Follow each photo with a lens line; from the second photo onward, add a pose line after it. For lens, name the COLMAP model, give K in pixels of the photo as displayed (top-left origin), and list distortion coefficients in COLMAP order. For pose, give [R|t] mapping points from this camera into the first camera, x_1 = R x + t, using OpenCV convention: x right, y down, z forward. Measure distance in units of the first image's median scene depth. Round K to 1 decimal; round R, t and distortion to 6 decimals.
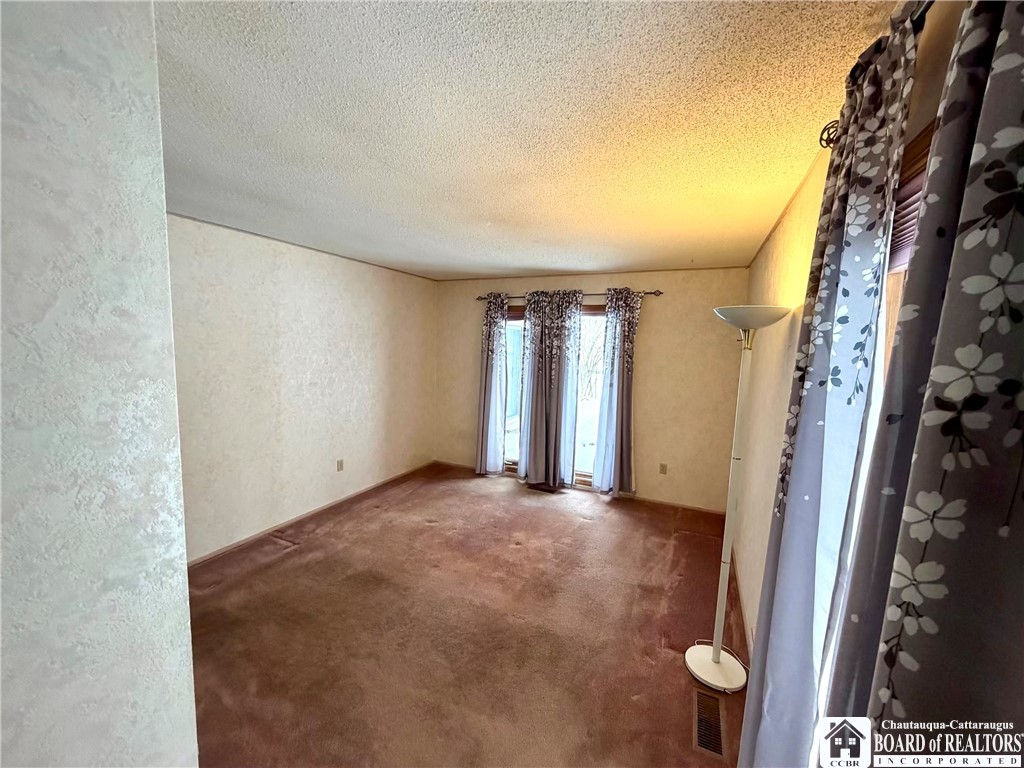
lens RADIAL K [[406.2, 0, 513.3], [0, 406.2, 386.6], [0, 0, 1]] dist [-0.000737, -0.000003]
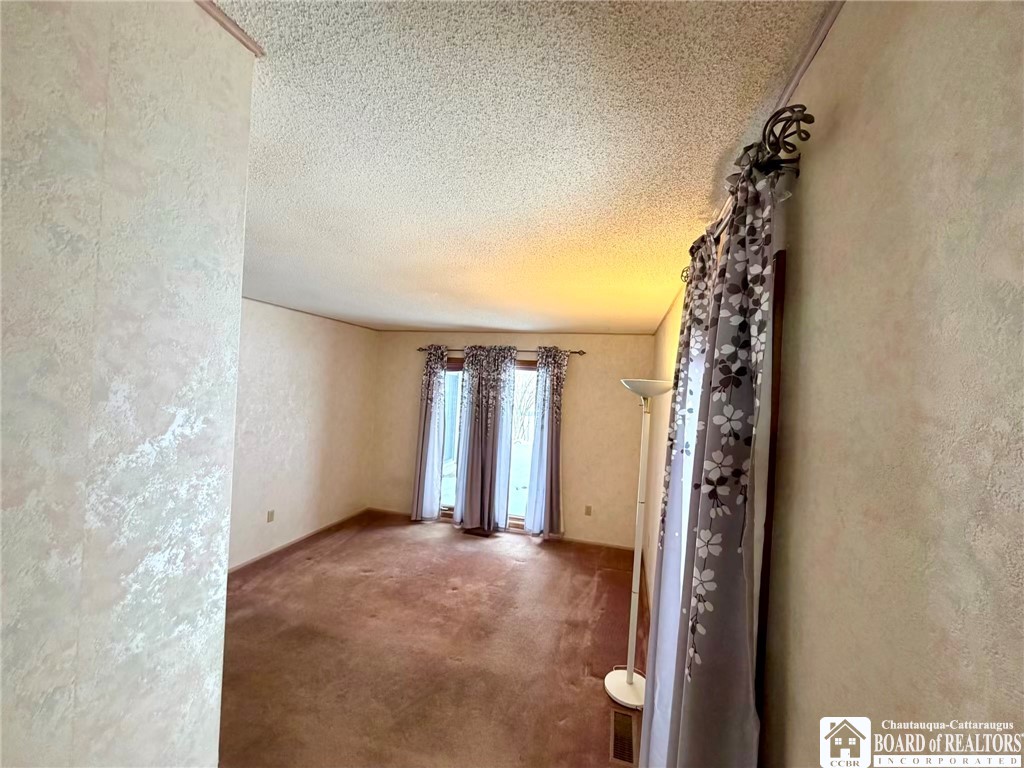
lens RADIAL K [[406.2, 0, 512.7], [0, 406.2, 384.6], [0, 0, 1]] dist [-0.000737, -0.000003]
pose [[0.986802, 0.022362, 0.160383, -0.029788], [-0.005720, 0.994614, -0.103488, -0.040784], [-0.161833, 0.101204, 0.981615, -0.149104]]
